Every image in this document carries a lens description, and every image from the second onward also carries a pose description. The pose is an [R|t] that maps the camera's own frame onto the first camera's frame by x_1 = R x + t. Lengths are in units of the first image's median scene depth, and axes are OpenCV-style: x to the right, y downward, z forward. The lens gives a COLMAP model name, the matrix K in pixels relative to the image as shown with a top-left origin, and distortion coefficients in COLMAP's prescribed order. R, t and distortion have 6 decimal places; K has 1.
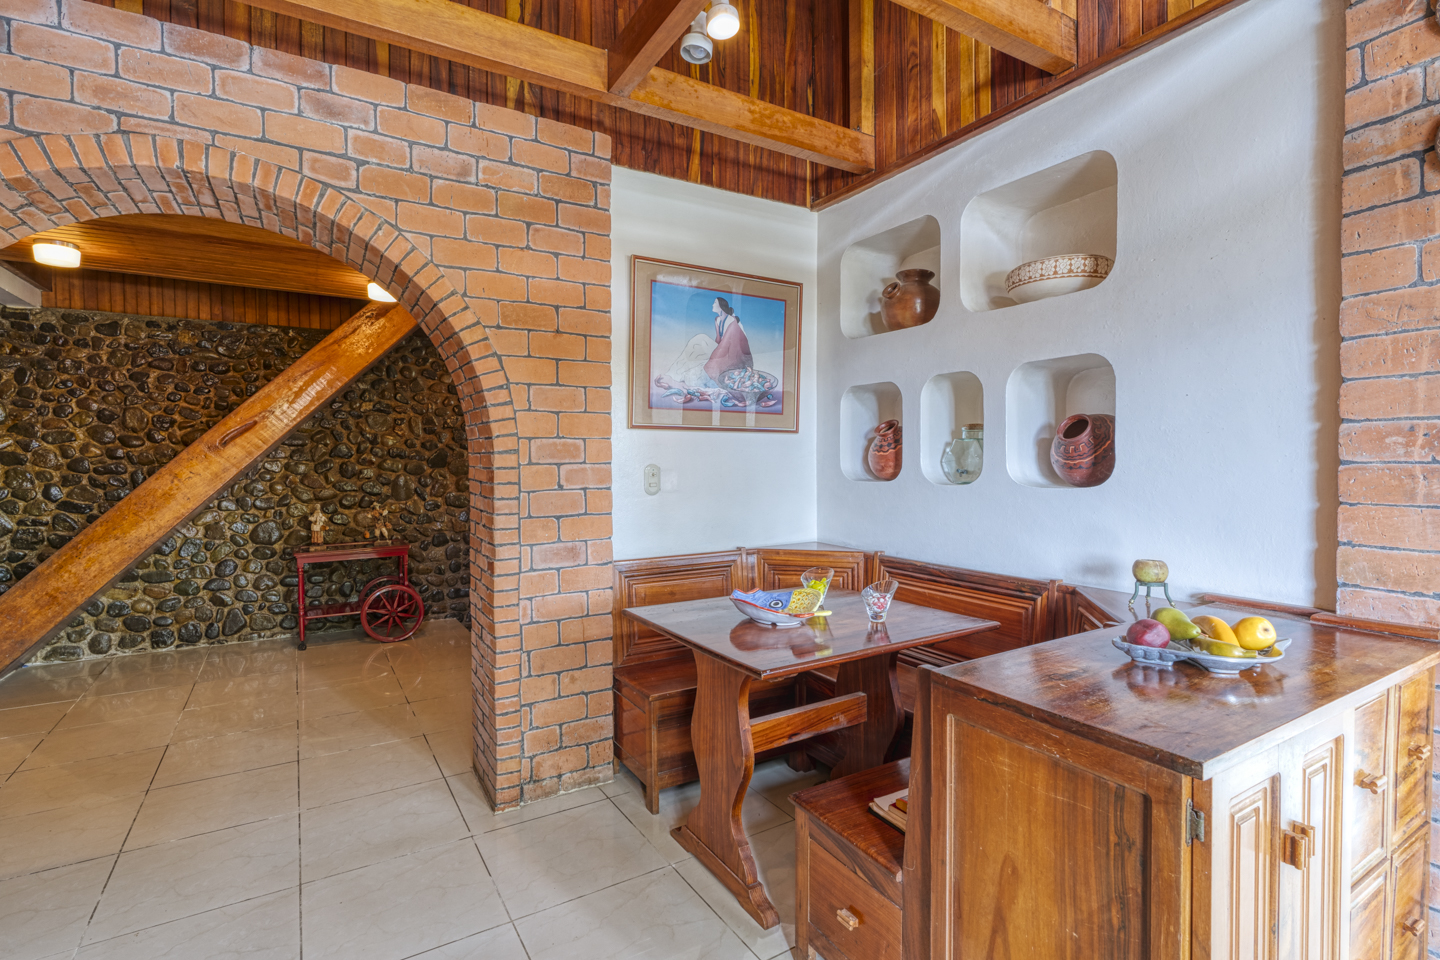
lens RADIAL K [[669.9, 0, 728.0], [0, 669.9, 472.1], [0, 0, 1]] dist [-0.008610, 0.003229]
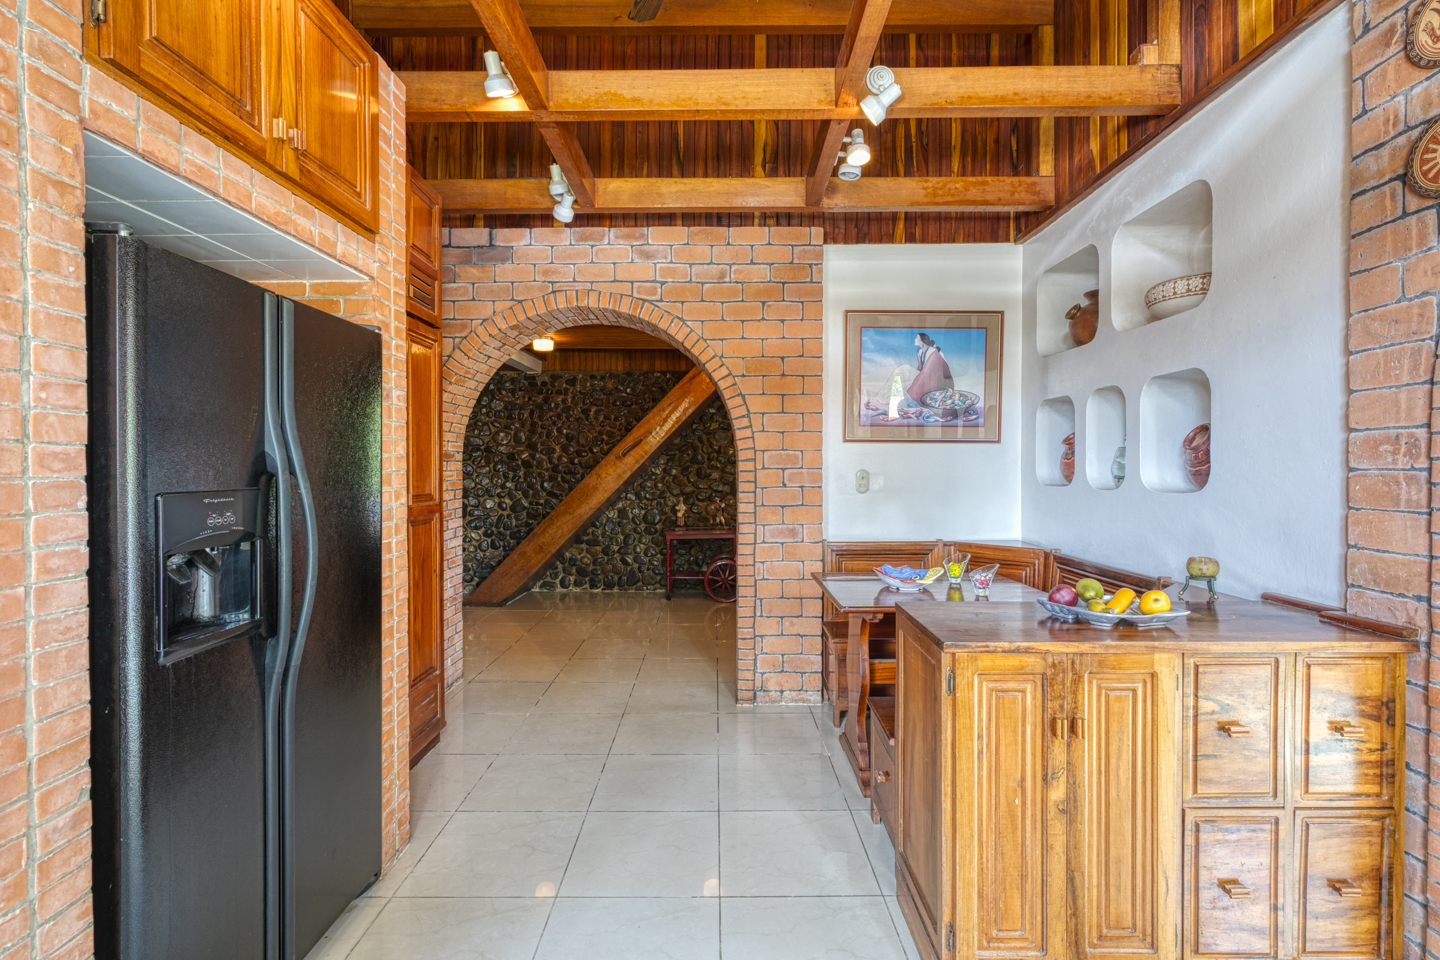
lens RADIAL K [[669.9, 0, 710.9], [0, 669.9, 473.5], [0, 0, 1]] dist [-0.008610, 0.003229]
pose [[0.837896, 0.009037, -0.545756, 0.383922], [-0.013566, 0.999899, -0.004272, 0.005960], [0.545662, 0.010984, 0.837933, -0.260333]]
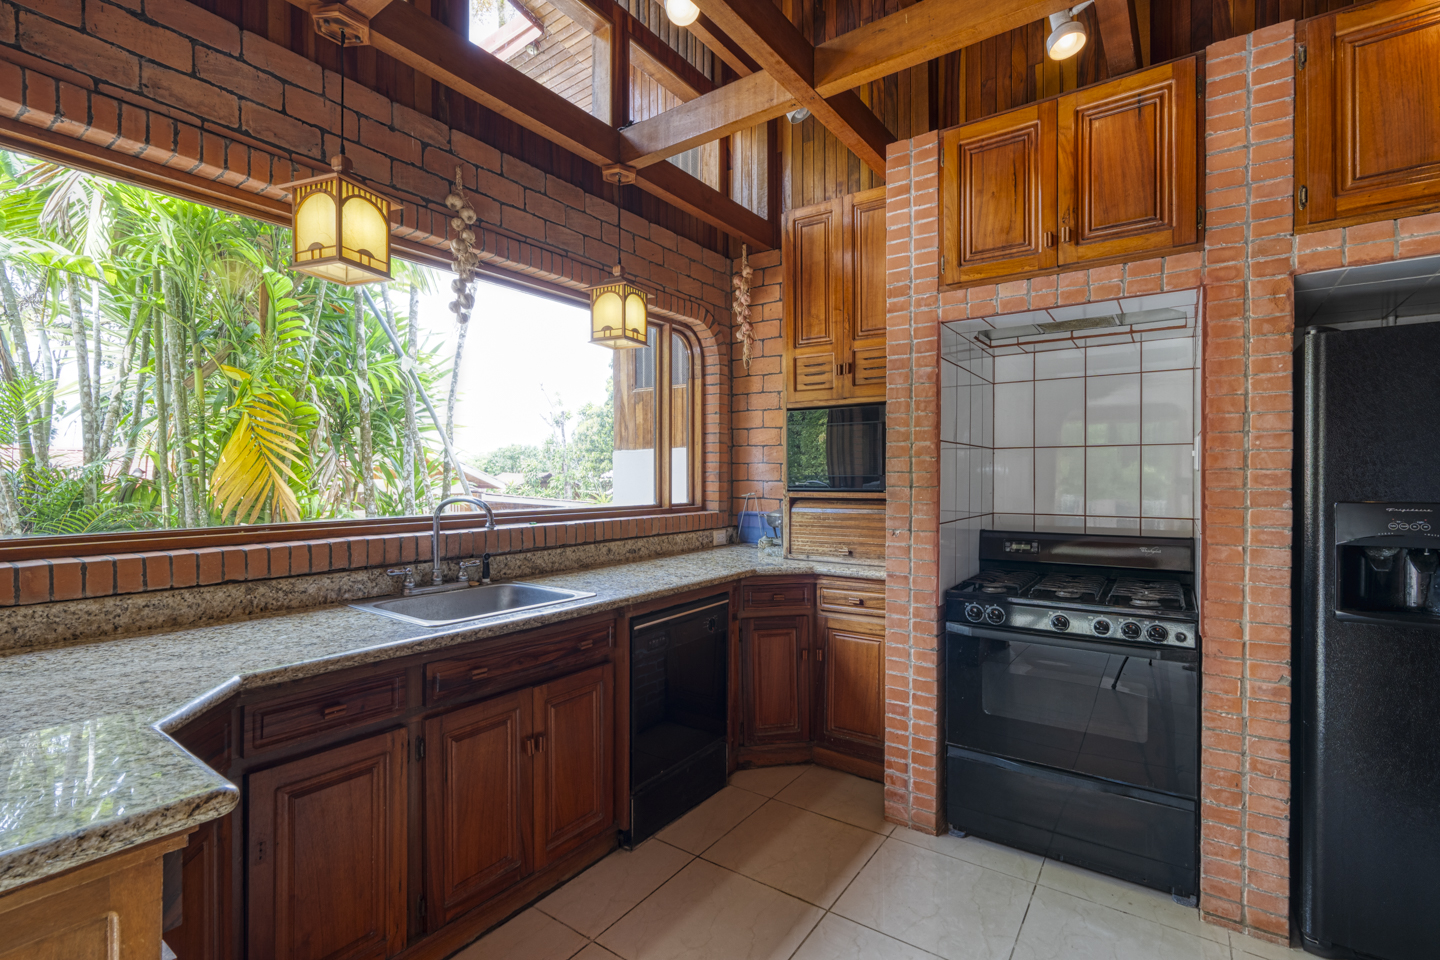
lens RADIAL K [[669.9, 0, 725.8], [0, 669.9, 487.3], [0, 0, 1]] dist [-0.008610, 0.003229]
pose [[-0.925403, 0.006633, -0.378927, 0.612663], [-0.005595, 0.999499, 0.031160, -0.007210], [0.378943, 0.030955, -0.924902, 0.259433]]
